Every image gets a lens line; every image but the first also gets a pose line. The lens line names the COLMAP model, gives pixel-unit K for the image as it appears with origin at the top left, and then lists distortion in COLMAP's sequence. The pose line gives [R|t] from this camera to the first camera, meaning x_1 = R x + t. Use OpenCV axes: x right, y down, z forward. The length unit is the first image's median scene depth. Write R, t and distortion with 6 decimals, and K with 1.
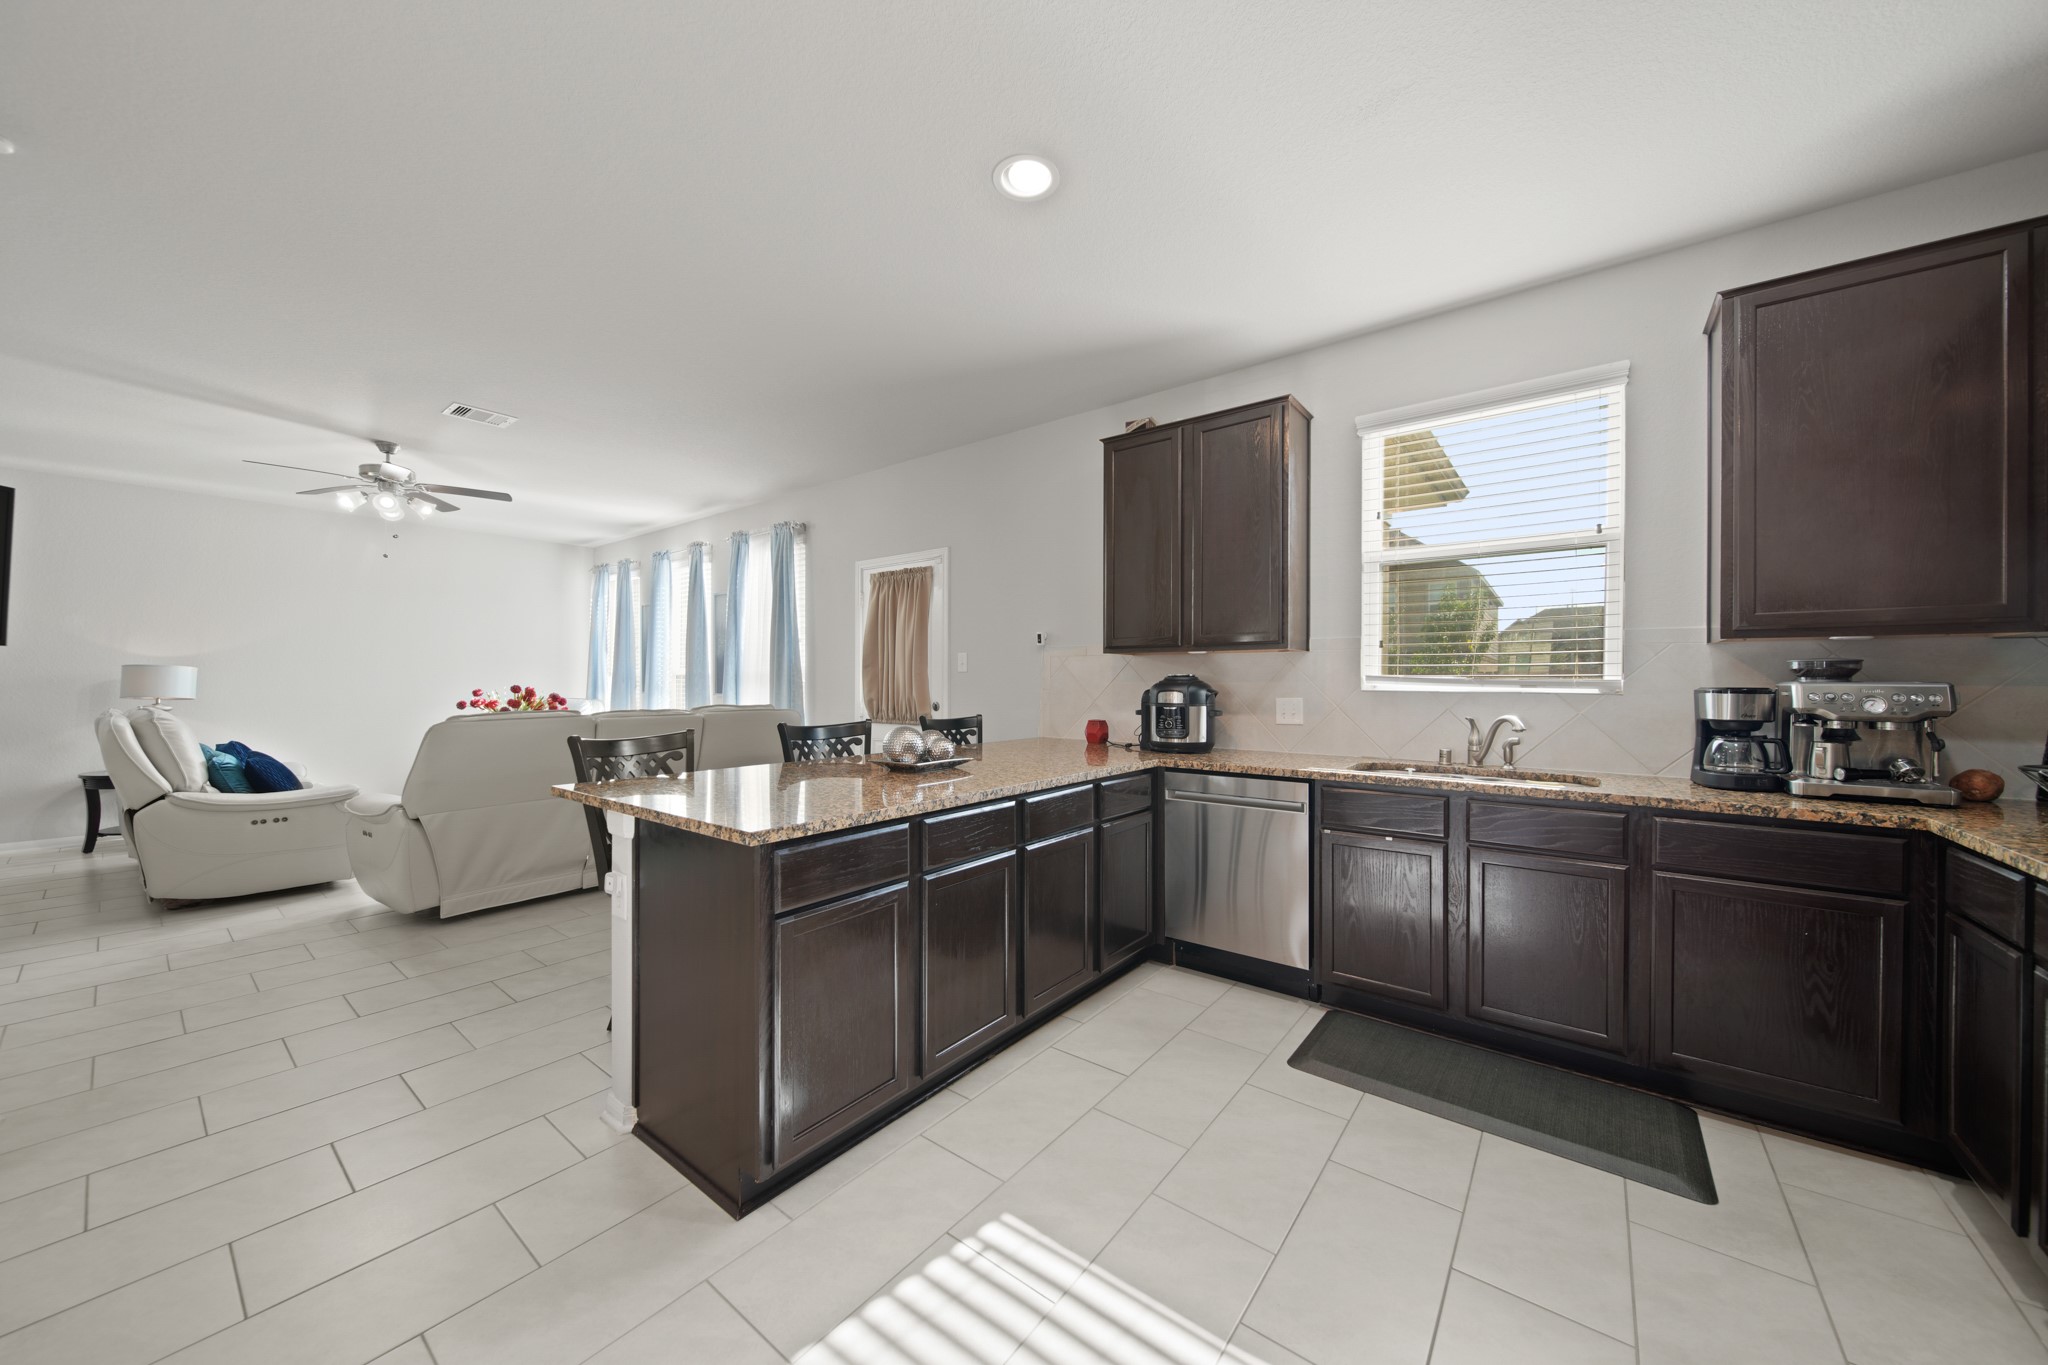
lens RADIAL K [[722.7, 0, 1024.0], [0, 722.7, 682.5], [0, 0, 1]] dist [-0.001197, -0.000078]
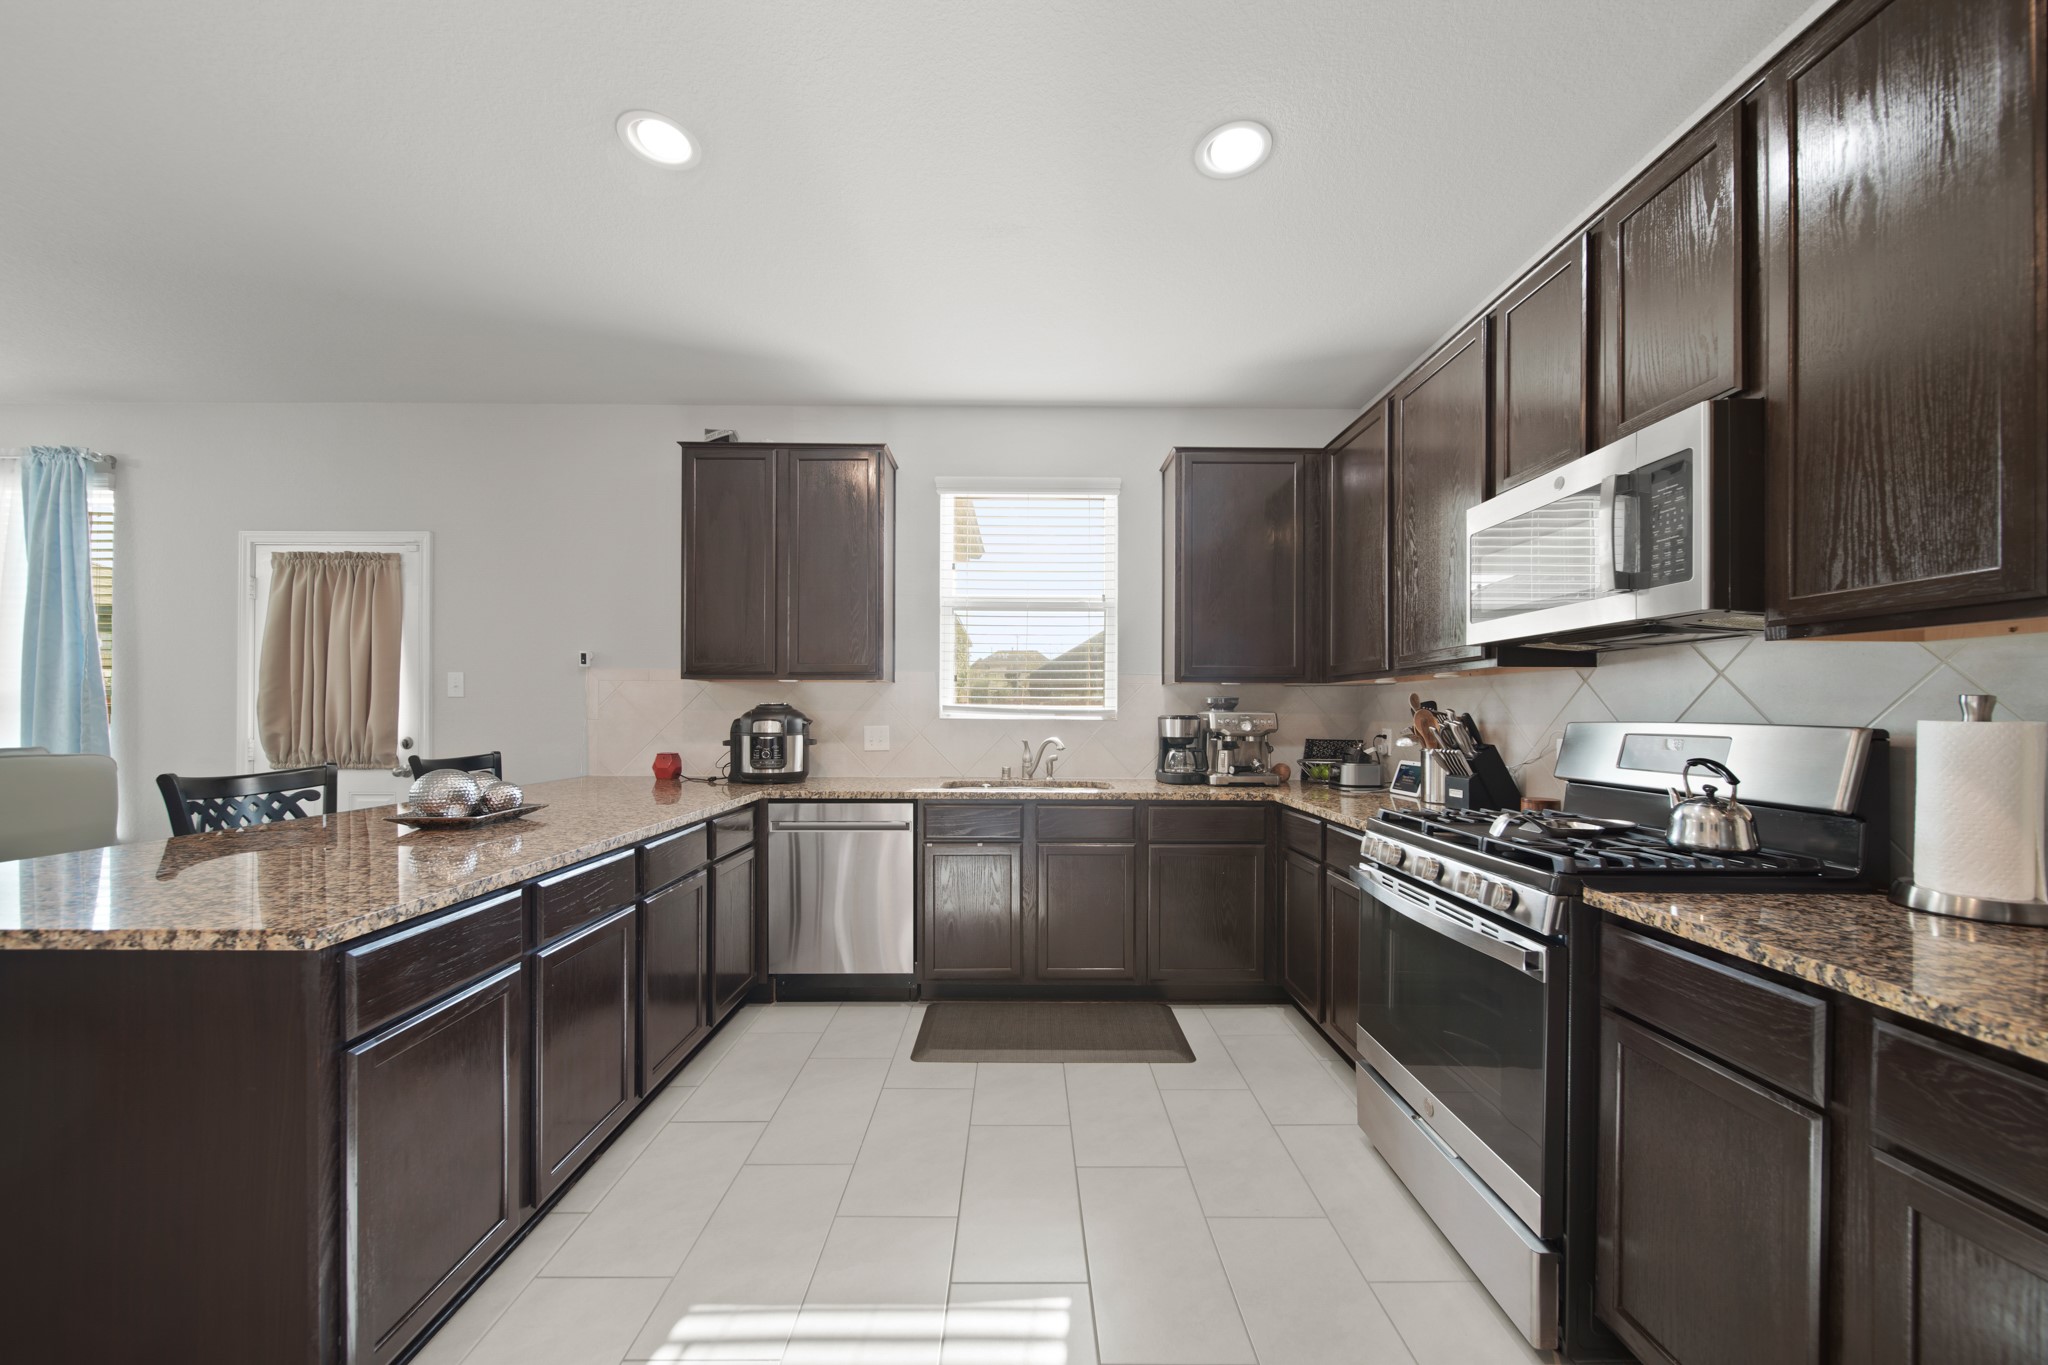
lens RADIAL K [[731.1, 0, 1032.4], [0, 731.1, 707.2], [0, 0, 1]] dist [-0.000429, -0.000019]
pose [[0.780210, 0.004343, 0.625502, -0.159249], [-0.001425, 0.999986, -0.005166, -0.001196], [-0.625516, 0.003140, 0.780205, 0.016348]]
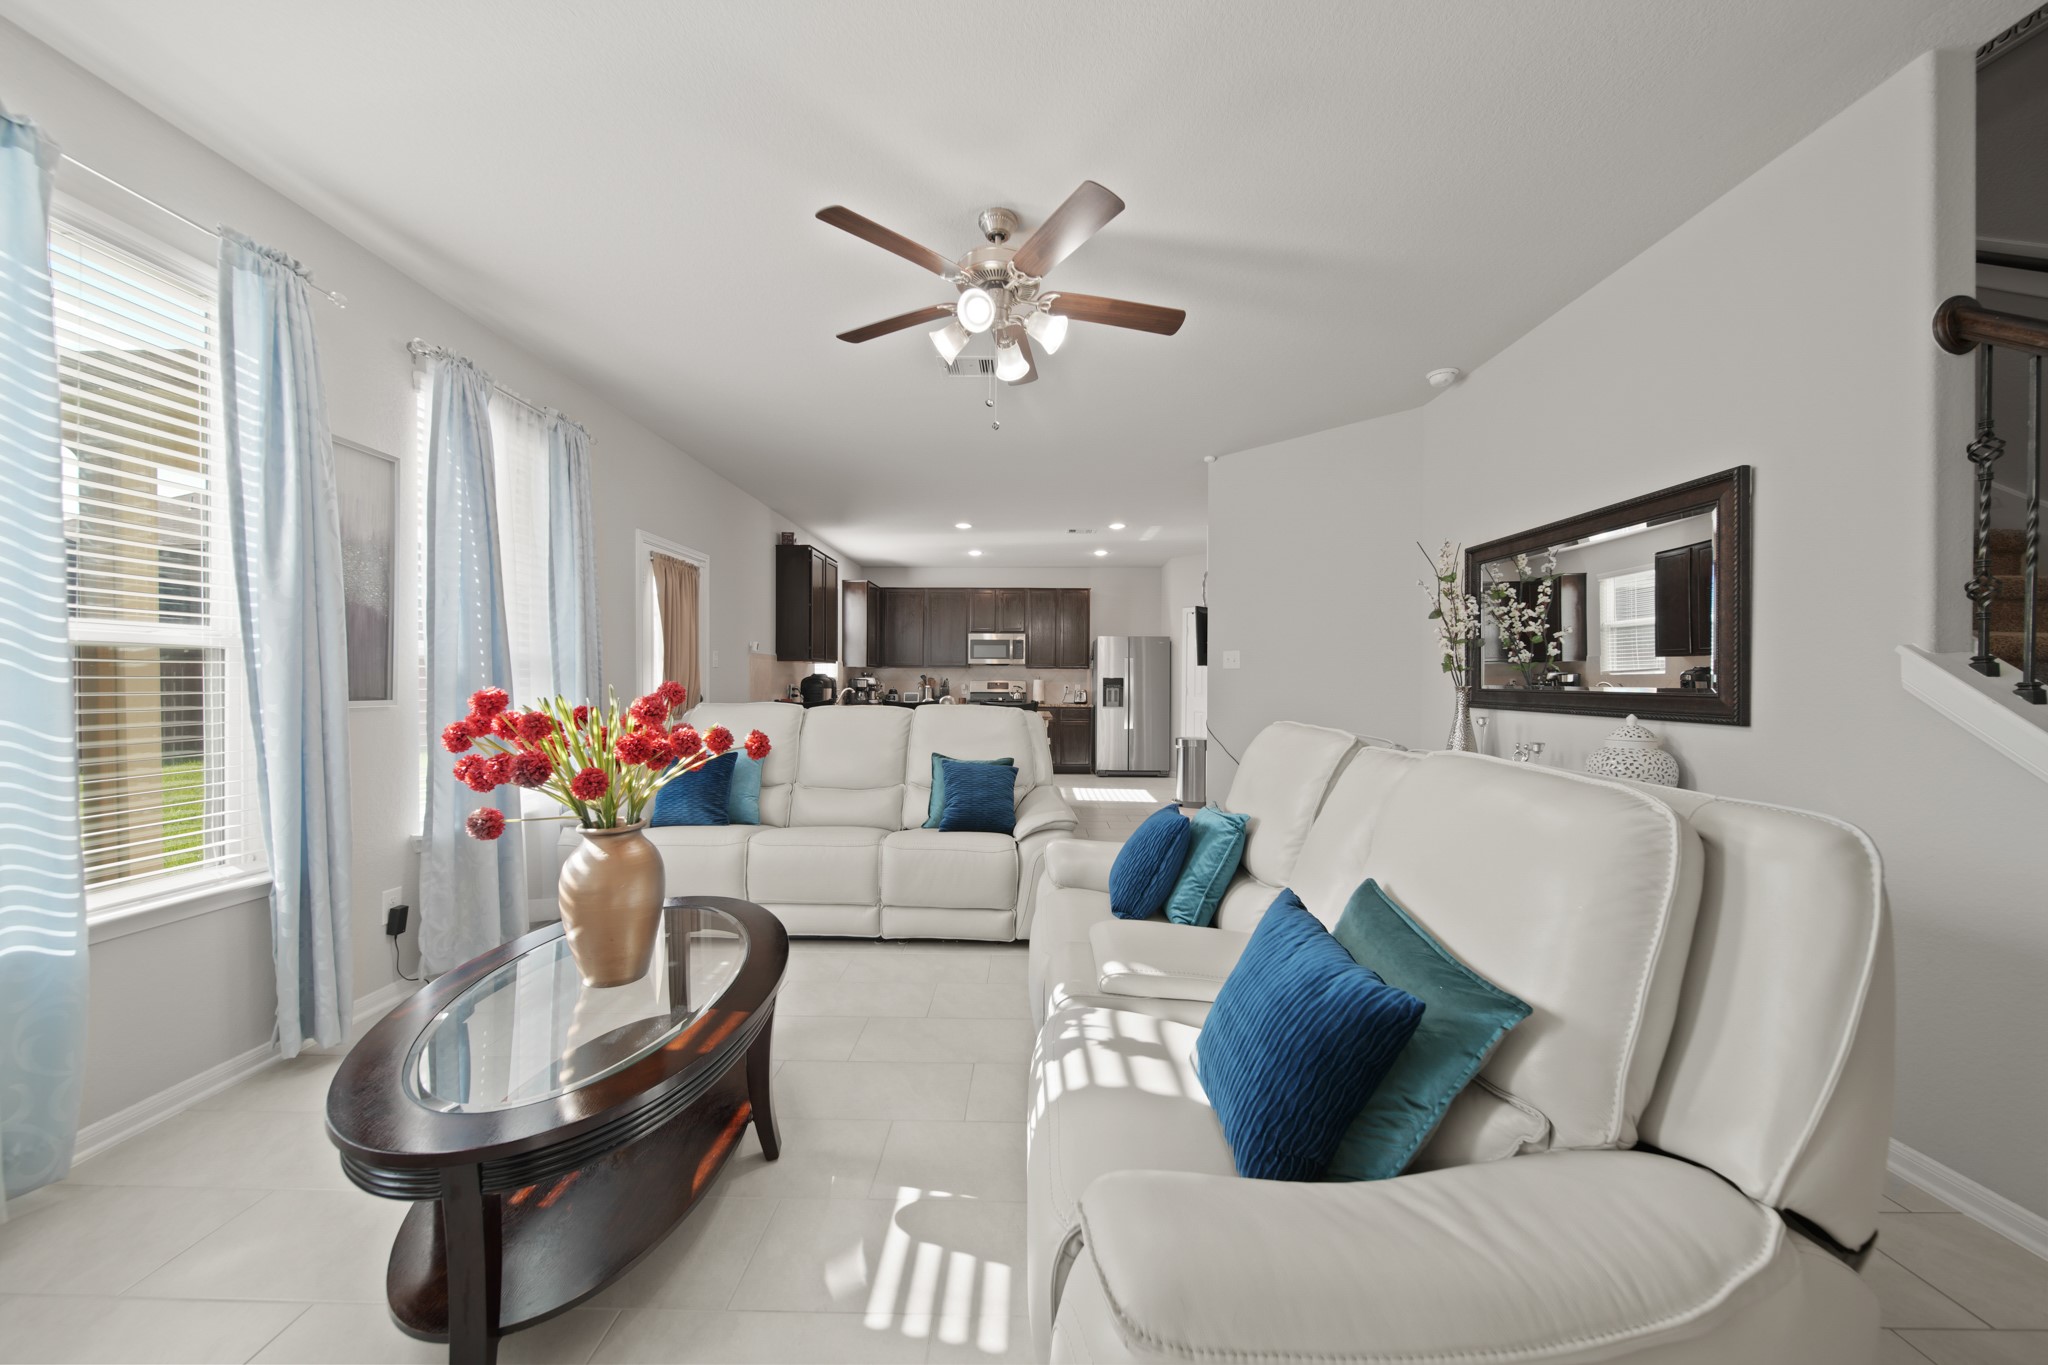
lens RADIAL K [[716.2, 0, 1024.0], [0, 716.2, 682.5], [0, 0, 1]] dist [-0.001325, -0.000328]
pose [[-0.604652, -0.007313, 0.796456, -2.245987], [-0.006217, 0.999971, 0.004462, 0.002149], [-0.796465, -0.002253, -0.604680, 2.232378]]
